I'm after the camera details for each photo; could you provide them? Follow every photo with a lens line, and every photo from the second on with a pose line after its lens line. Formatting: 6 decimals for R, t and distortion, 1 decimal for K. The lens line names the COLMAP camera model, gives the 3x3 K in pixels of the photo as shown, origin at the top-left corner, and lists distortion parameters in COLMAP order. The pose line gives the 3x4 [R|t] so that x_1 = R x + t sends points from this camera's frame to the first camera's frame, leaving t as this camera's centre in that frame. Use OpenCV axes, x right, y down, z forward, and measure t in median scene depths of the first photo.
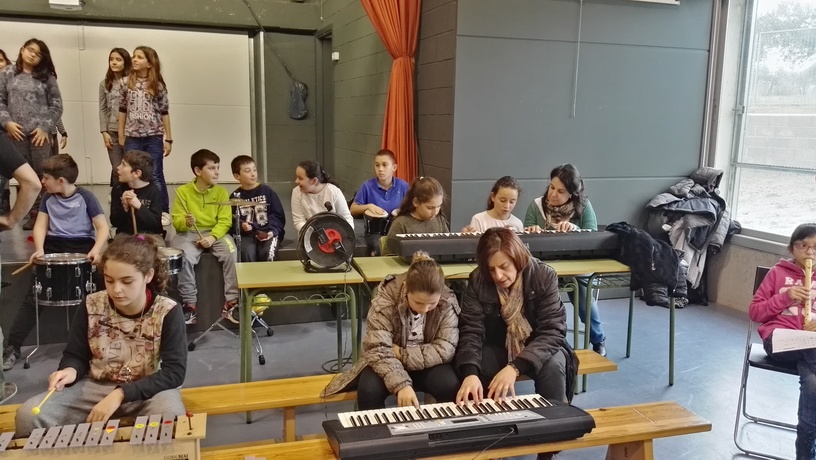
lens RADIAL K [[627.8, 0, 408.0], [0, 627.8, 230.0], [0, 0, 1]] dist [-0.031733, -0.002526]
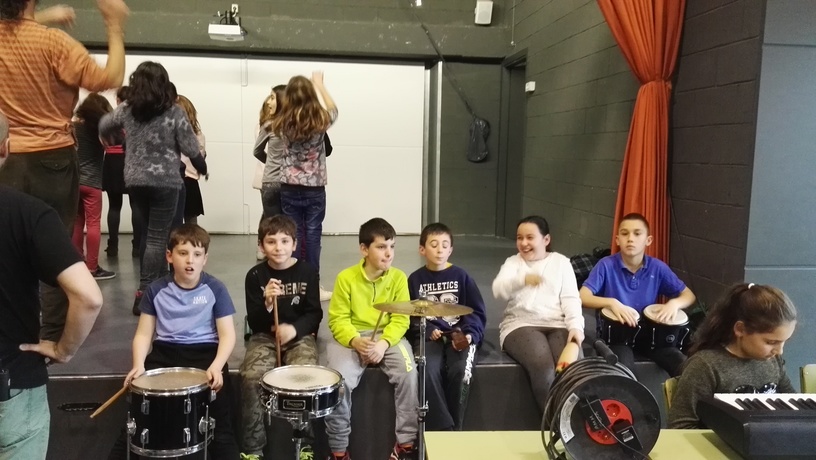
lens RADIAL K [[750.0, 0, 408.0], [0, 750.0, 230.0], [0, 0, 1]] dist [0.006044, 0.001224]
pose [[0.965652, 0.020824, -0.259001, -0.069992], [-0.042572, 0.995993, -0.078648, -0.046138], [0.256326, 0.086973, 0.962670, 0.190427]]
